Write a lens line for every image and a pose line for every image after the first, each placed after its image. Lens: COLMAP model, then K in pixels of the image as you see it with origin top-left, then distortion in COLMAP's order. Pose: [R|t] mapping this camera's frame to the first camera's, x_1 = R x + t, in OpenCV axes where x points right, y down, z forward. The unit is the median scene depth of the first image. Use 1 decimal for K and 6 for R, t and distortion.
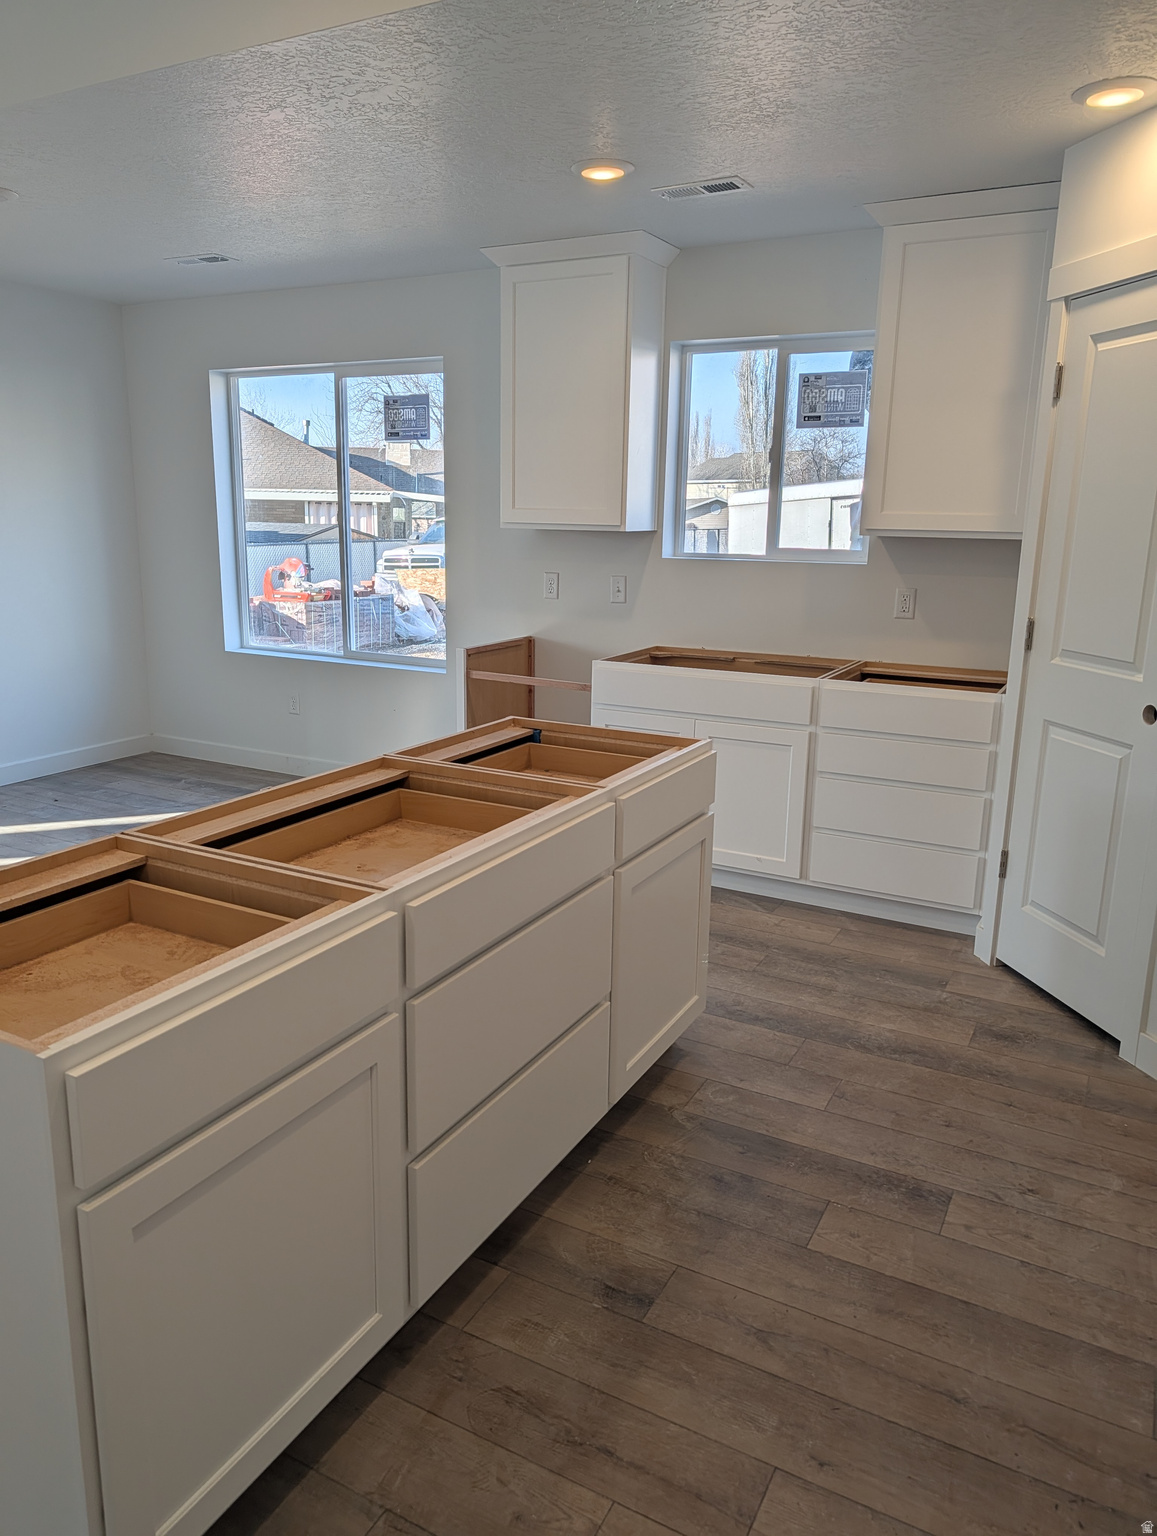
lens RADIAL K [[1099.2, 0, 548.6], [0, 1099.2, 778.6], [0, 0, 1]] dist [0.008148, 0.002803]
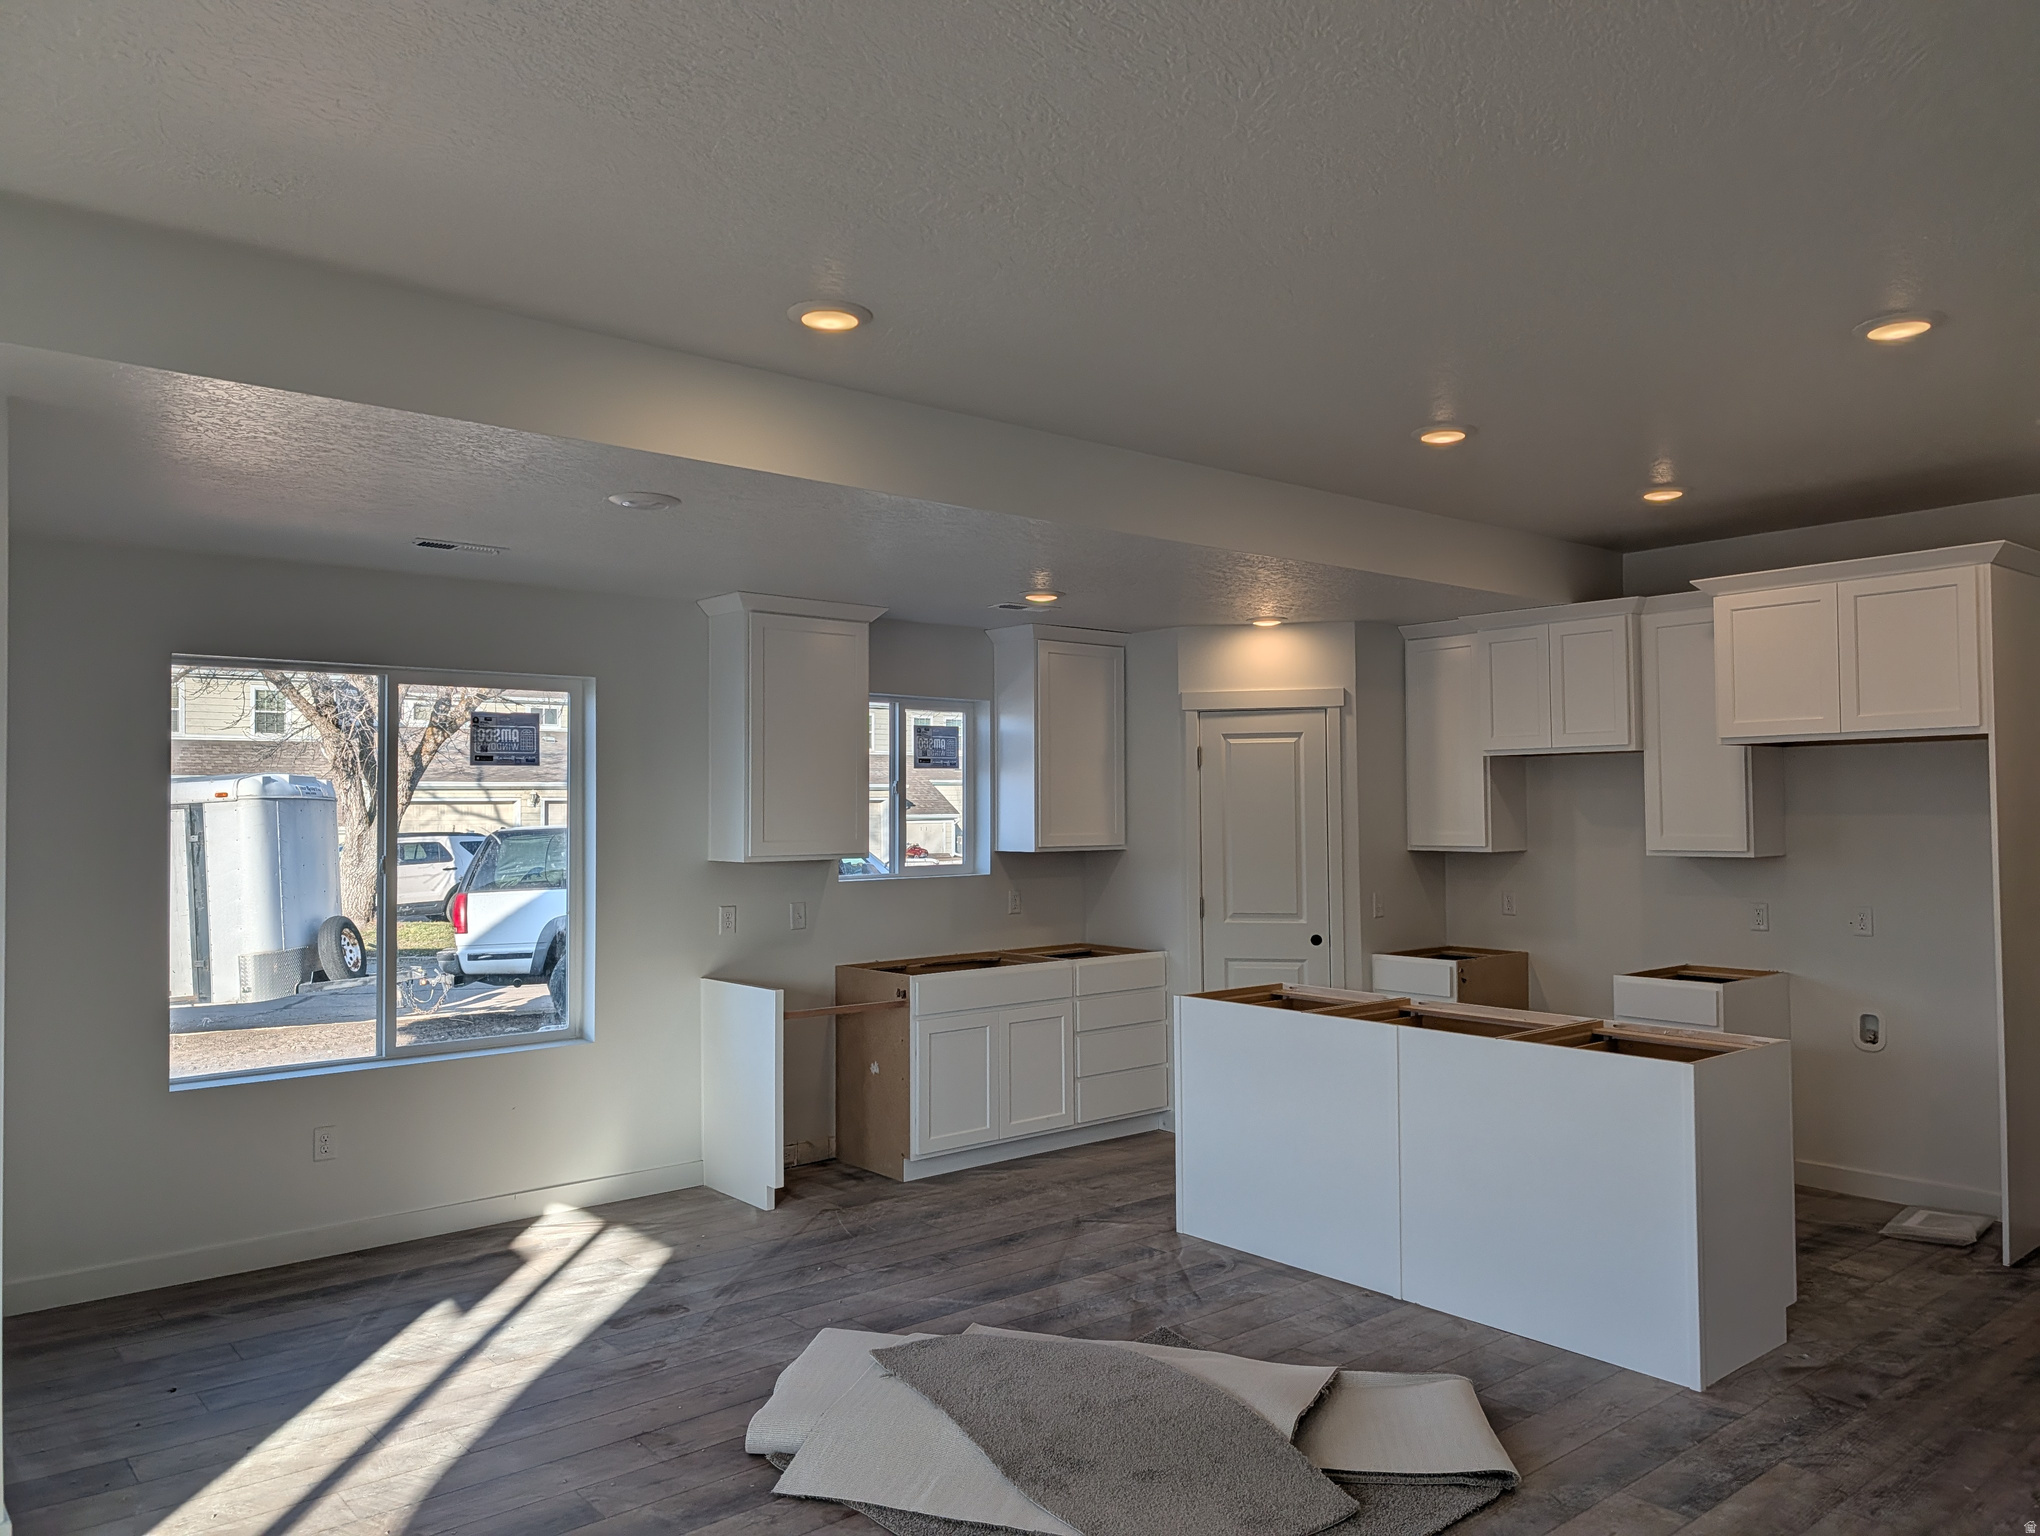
lens RADIAL K [[1459.9, 0, 1066.7], [0, 1459.9, 767.1], [0, 0, 1]] dist [0.008148, 0.002803]
pose [[0.343257, 0.007540, 0.939211, -1.222615], [0.232507, 0.968162, -0.092748, -0.136811], [-0.910008, 0.250210, 0.330576, 0.333144]]
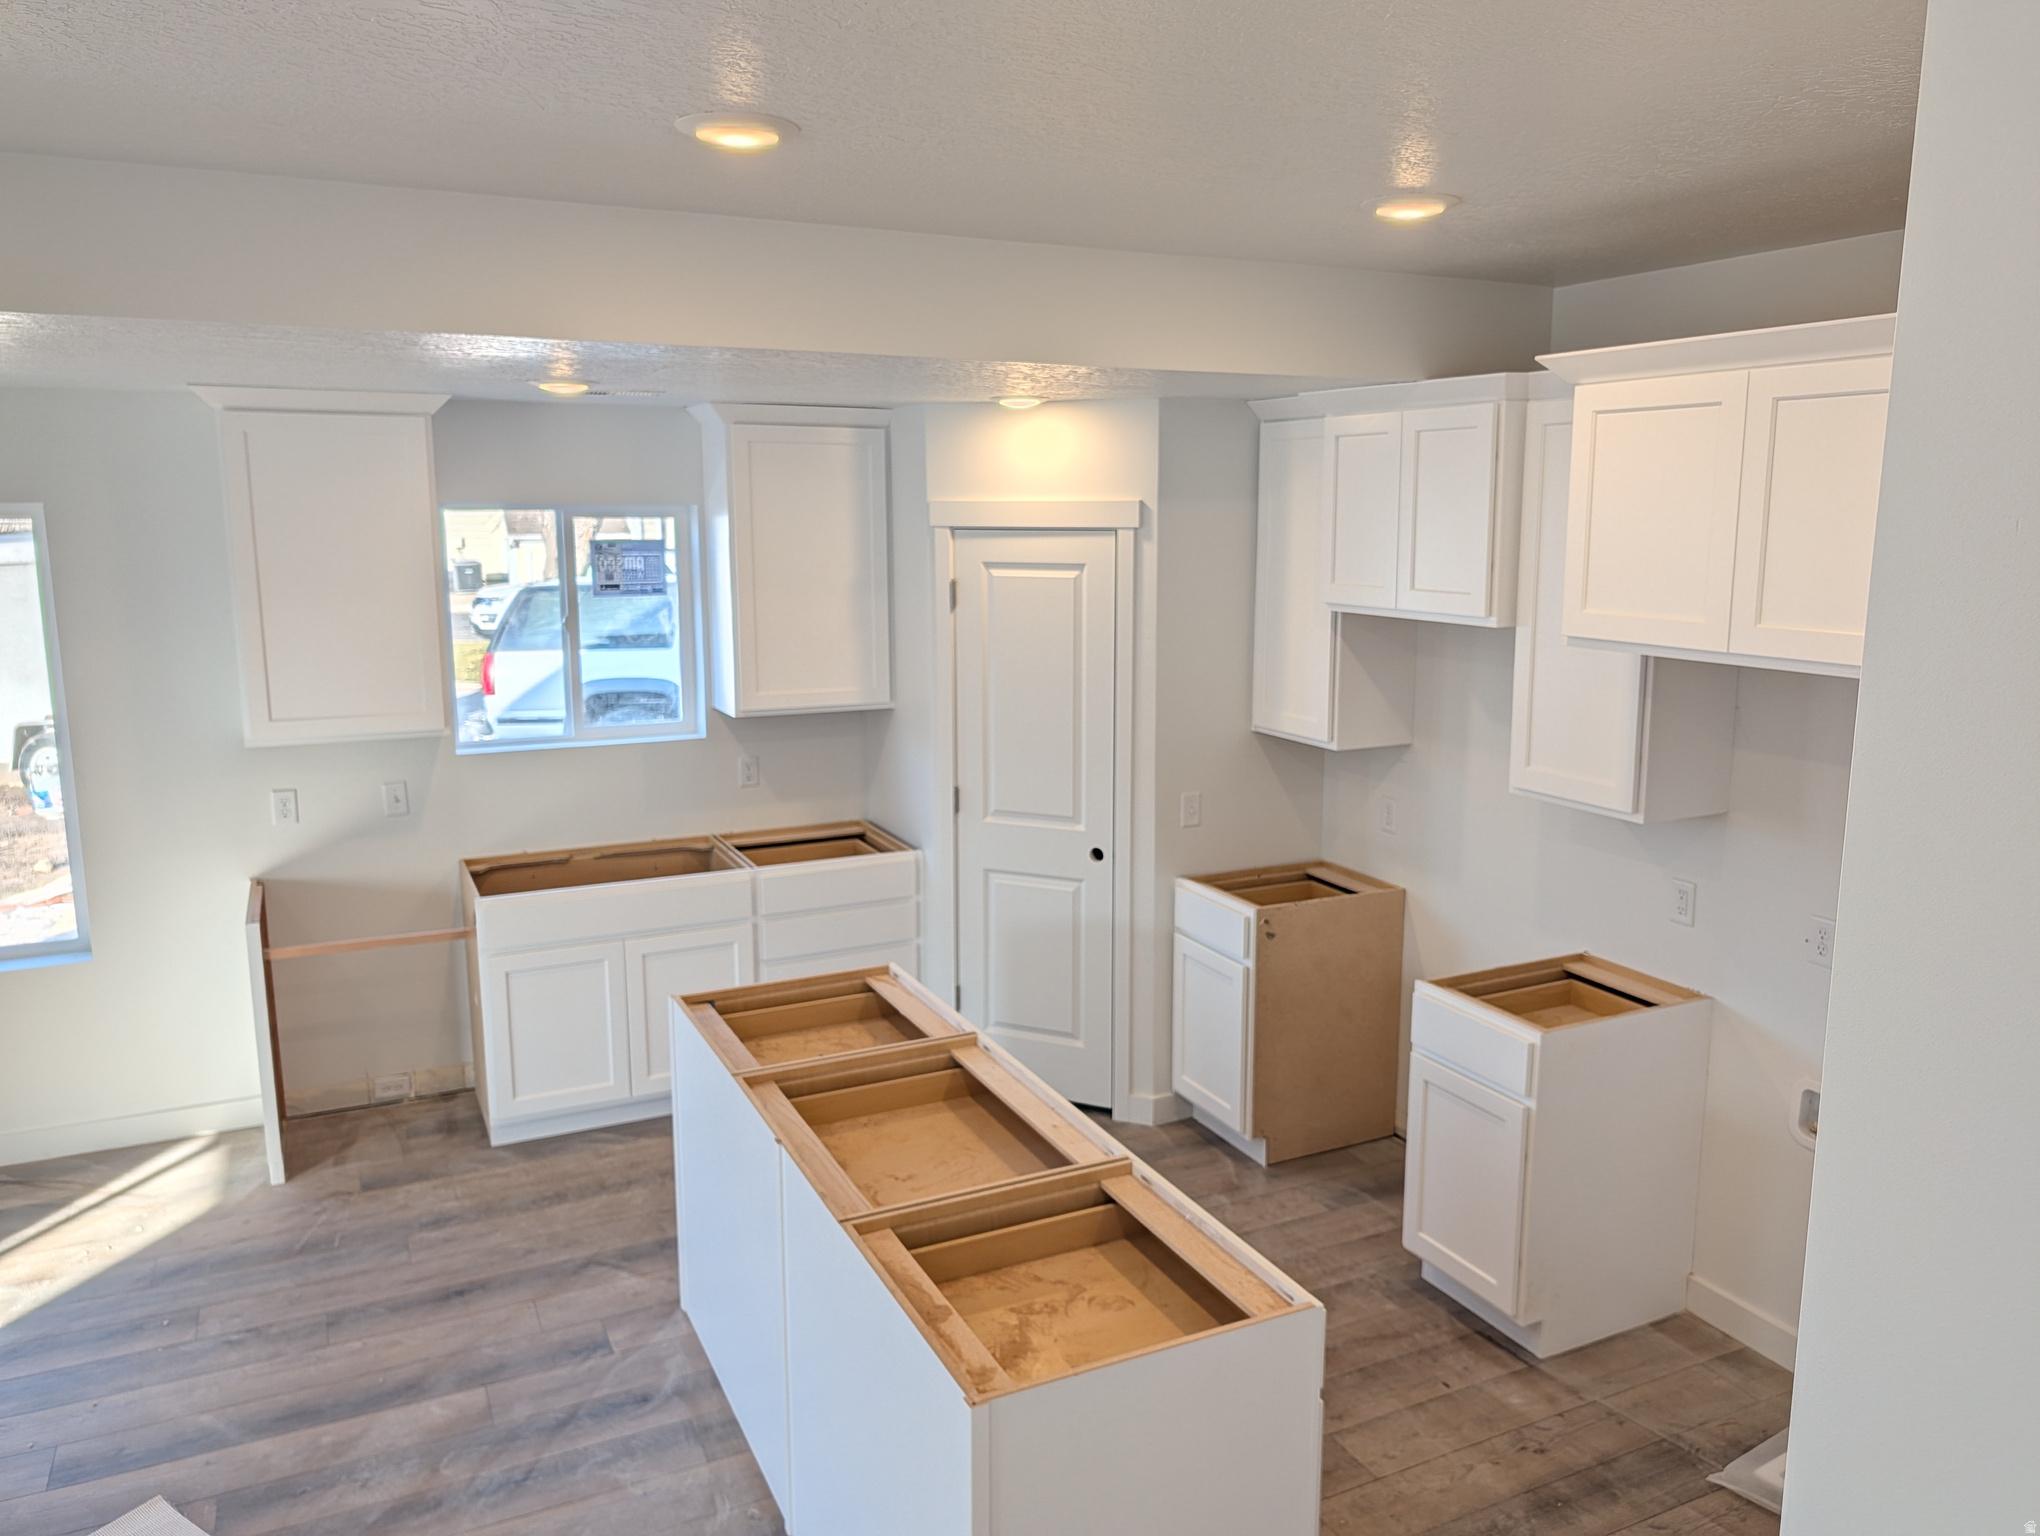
lens RADIAL K [[1492.9, 0, 1044.7], [0, 1492.9, 767.2], [0, 0, 1]] dist [0.003507, -0.000133]
pose [[0.562953, -0.157546, 0.811334, -0.595261], [0.198862, 0.978644, 0.052051, -0.174533], [-0.802208, 0.132041, 0.582261, 0.004799]]
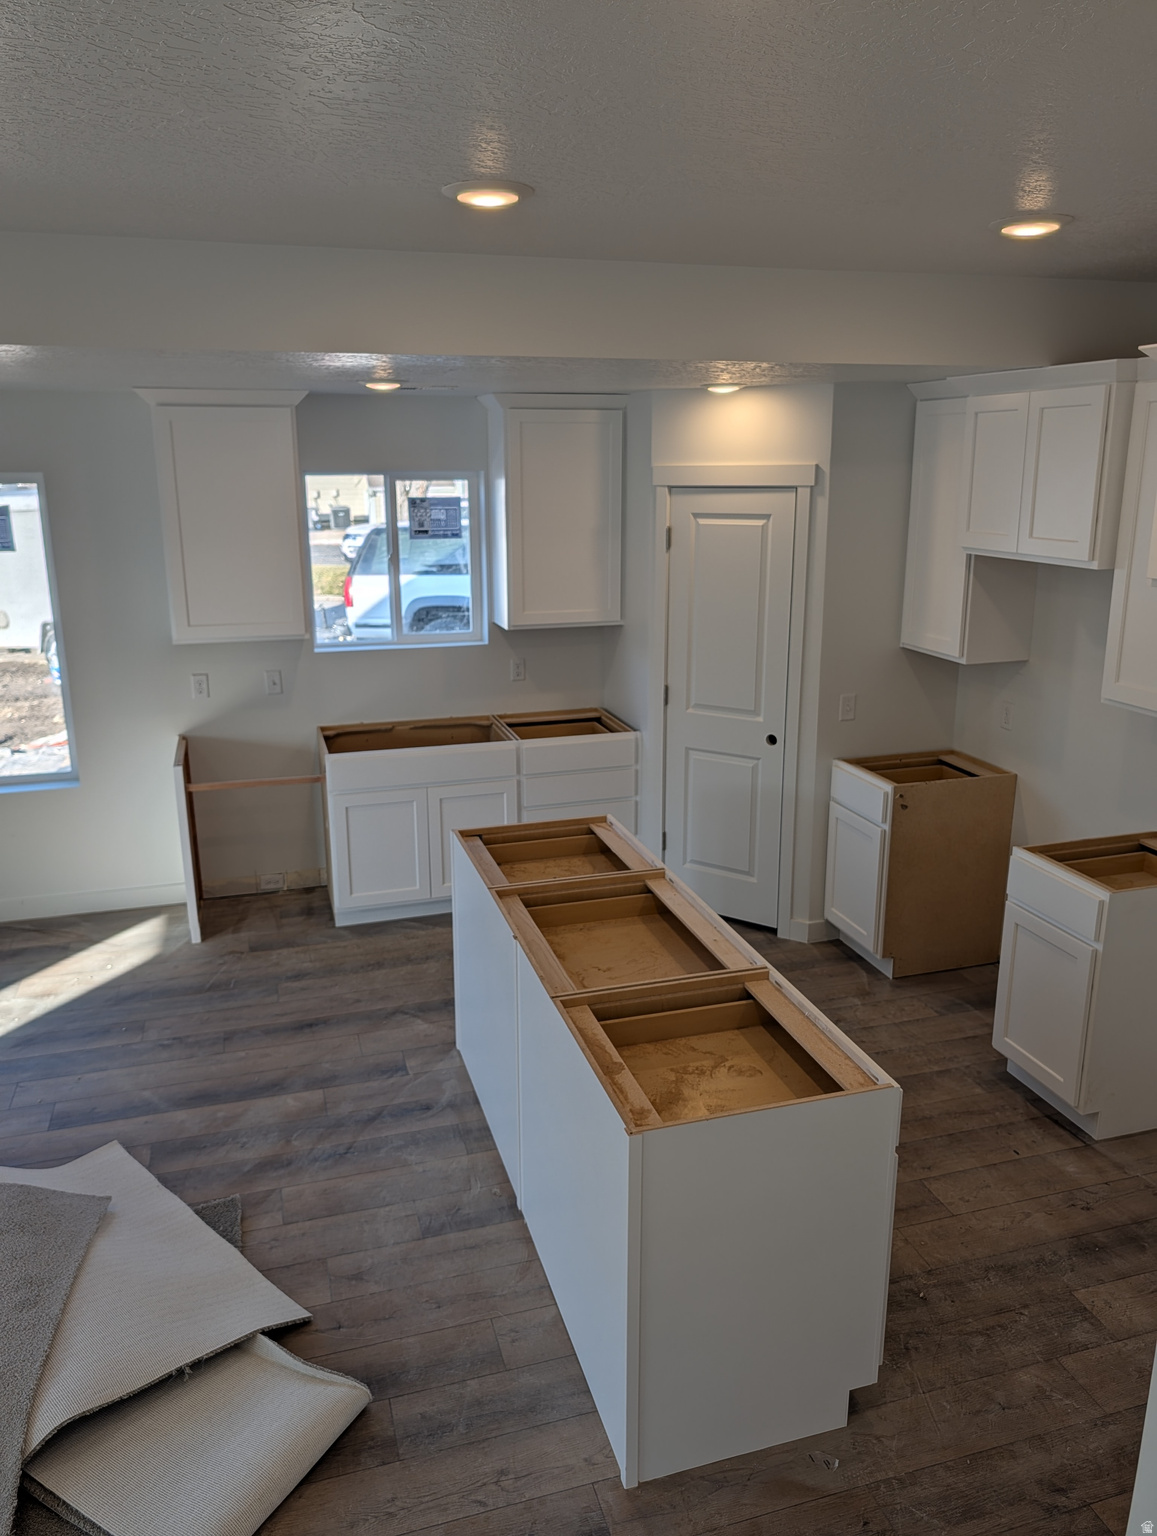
lens RADIAL K [[1118.6, 0, 564.1], [0, 1118.6, 763.1], [0, 0, 1]] dist [0.020872, -0.027201]
pose [[0.698031, -0.204513, 0.686242, -0.585197], [0.182356, 0.977520, 0.105830, -0.175985], [-0.692459, 0.051268, 0.719633, -0.021320]]
